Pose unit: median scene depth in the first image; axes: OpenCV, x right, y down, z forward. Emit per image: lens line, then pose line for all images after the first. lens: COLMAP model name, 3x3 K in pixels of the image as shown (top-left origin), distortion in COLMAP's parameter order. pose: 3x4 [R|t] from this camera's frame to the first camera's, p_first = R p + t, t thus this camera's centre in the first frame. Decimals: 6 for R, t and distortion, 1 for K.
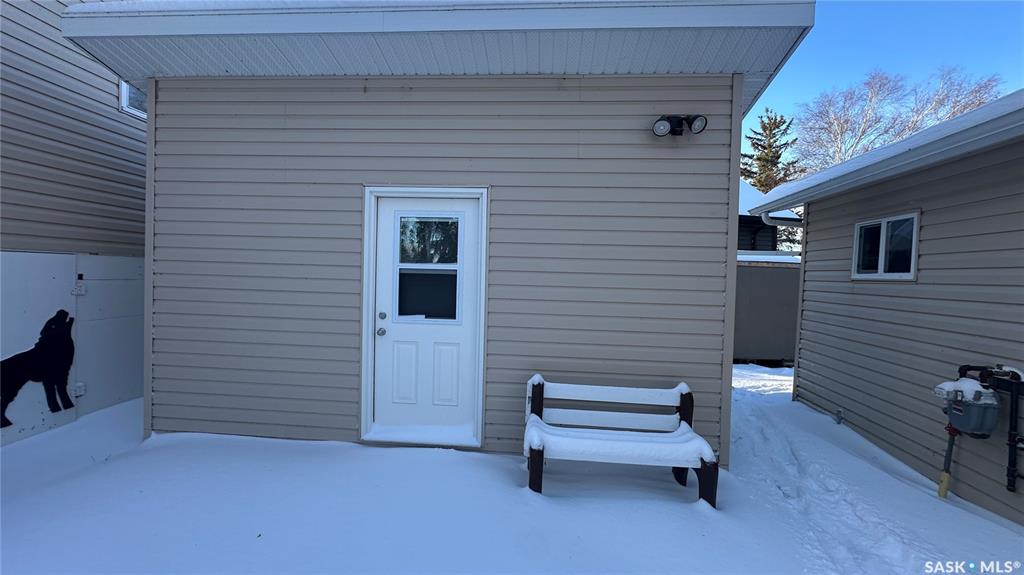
lens RADIAL K [[410.6, 0, 512.0], [0, 410.6, 287.5], [0, 0, 1]] dist [0.014930, 0.000009]
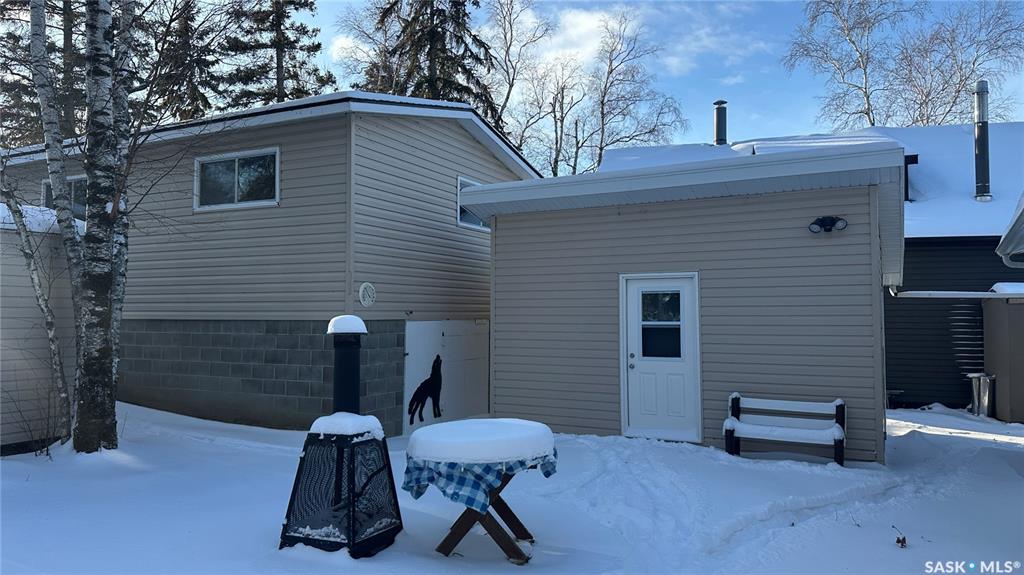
lens RADIAL K [[709.6, 0, 509.2], [0, 709.6, 274.6], [0, 0, 1]] dist [0.065593, -0.079245]
pose [[0.920643, -0.052940, -0.386800, 0.313928], [0.016198, 0.995090, -0.097641, 0.019775], [0.390070, 0.083627, 0.916980, -1.682855]]
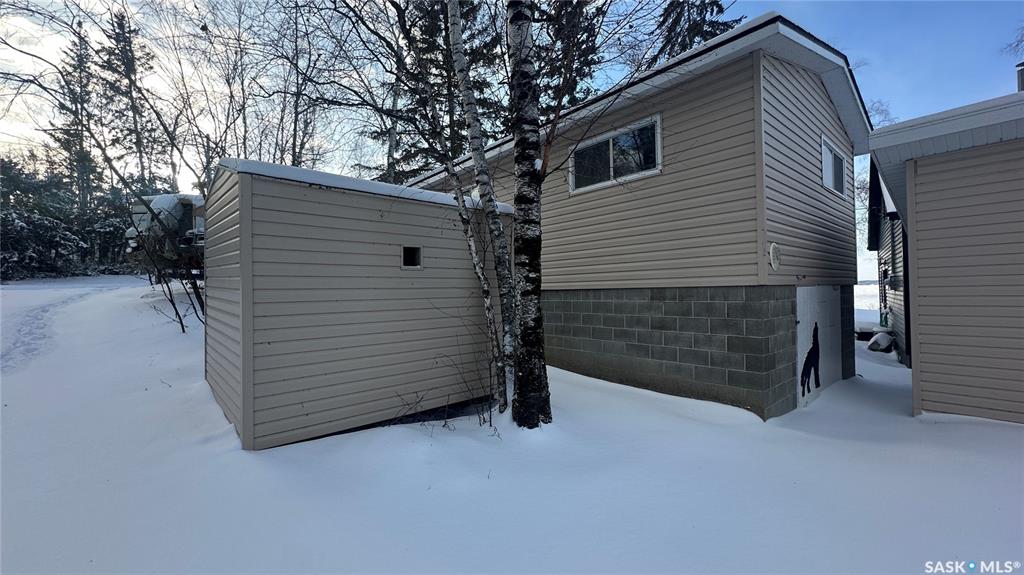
lens RADIAL K [[410.6, 0, 512.0], [0, 410.6, 287.5], [0, 0, 1]] dist [0.014930, 0.000009]
pose [[0.700724, -0.050272, -0.711659, -0.872925], [0.017112, 0.998412, -0.053679, -0.013340], [0.713227, 0.025436, 0.700471, -1.026620]]
